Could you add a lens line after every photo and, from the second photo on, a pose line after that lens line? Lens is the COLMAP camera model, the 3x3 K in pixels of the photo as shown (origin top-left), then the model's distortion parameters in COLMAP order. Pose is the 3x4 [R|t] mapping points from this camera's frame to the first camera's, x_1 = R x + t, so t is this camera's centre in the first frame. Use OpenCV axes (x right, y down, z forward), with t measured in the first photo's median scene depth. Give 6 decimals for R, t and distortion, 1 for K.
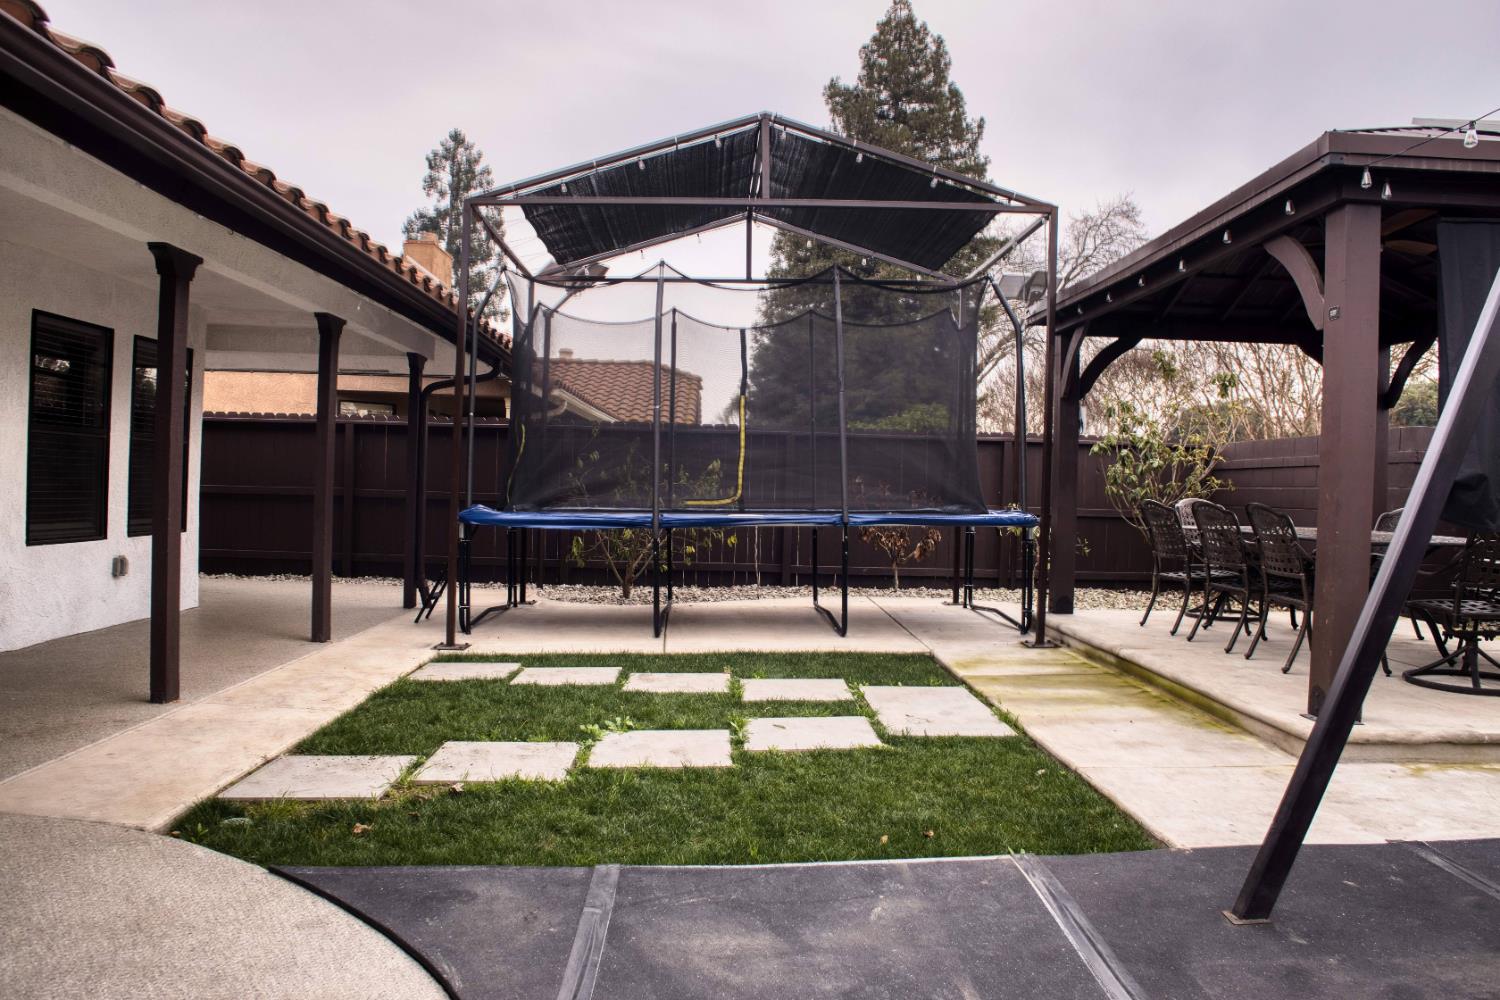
lens RADIAL K [[1052.5, 0, 748.5], [0, 1052.5, 499.8], [0, 0, 1]] dist [-0.098540, 0.037848]
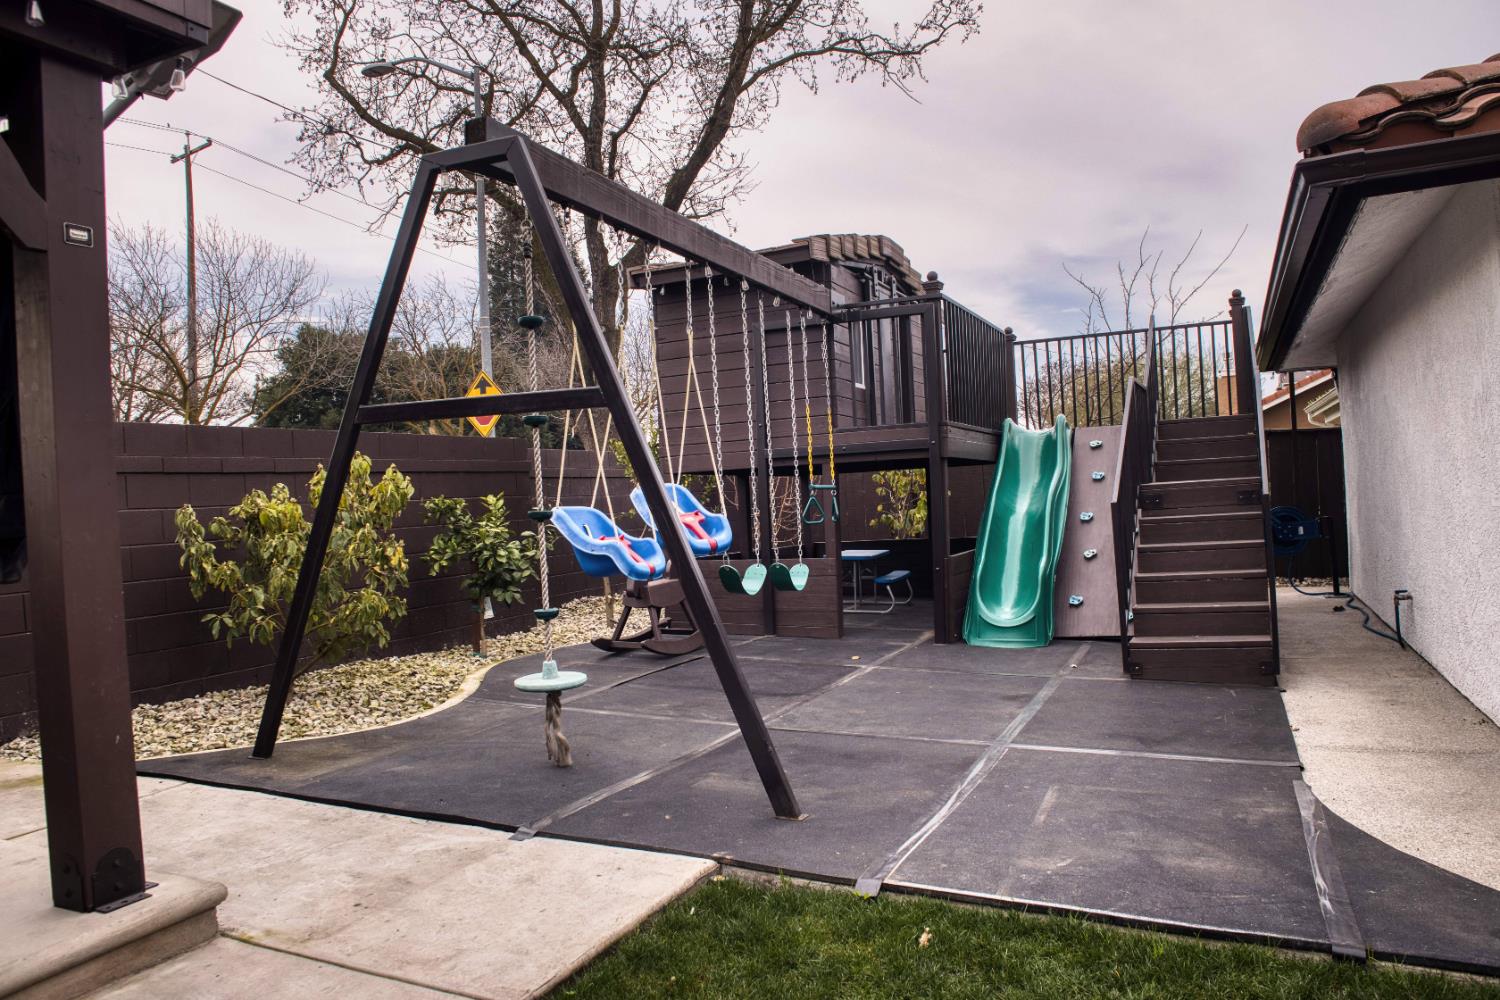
lens RADIAL K [[1052.5, 0, 751.4], [0, 1052.5, 497.3], [0, 0, 1]] dist [-0.098540, 0.037848]
pose [[-0.894769, 0.019888, 0.446086, -0.038128], [0.034319, 0.999116, 0.024296, -0.020800], [-0.445208, 0.037049, -0.894660, 0.975324]]
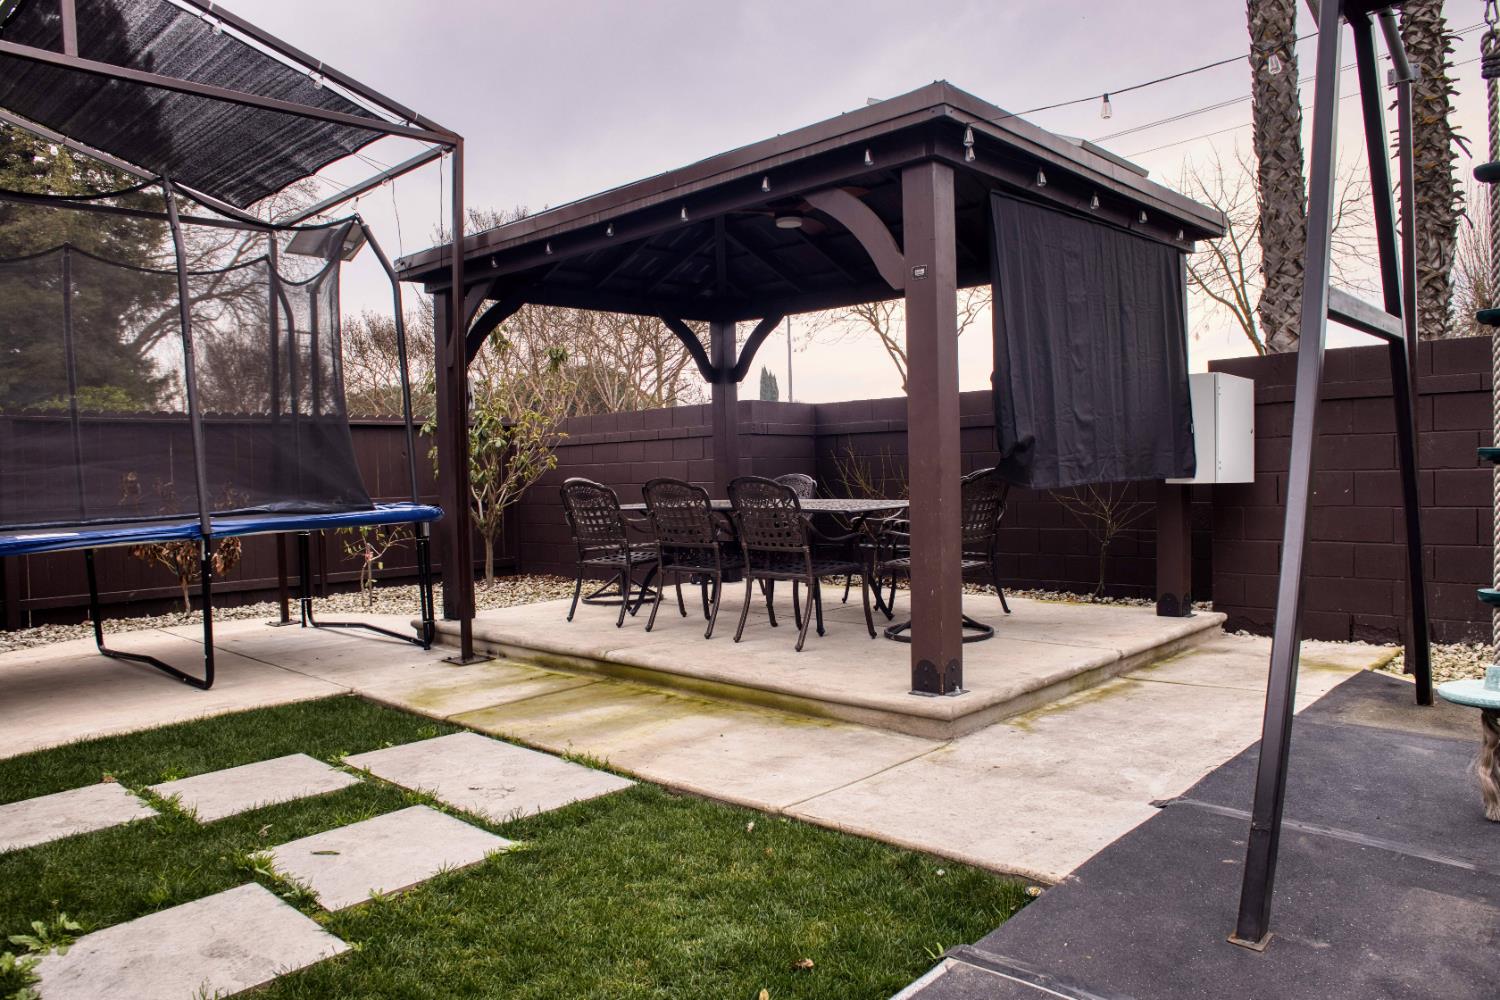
lens RADIAL K [[1052.5, 0, 747.2], [0, 1052.5, 503.4], [0, 0, 1]] dist [-0.098540, 0.037848]
pose [[0.705880, -0.060338, 0.705757, -0.177466], [0.049553, 0.998131, 0.035772, -0.006320], [-0.706596, 0.009721, 0.707550, 0.297993]]
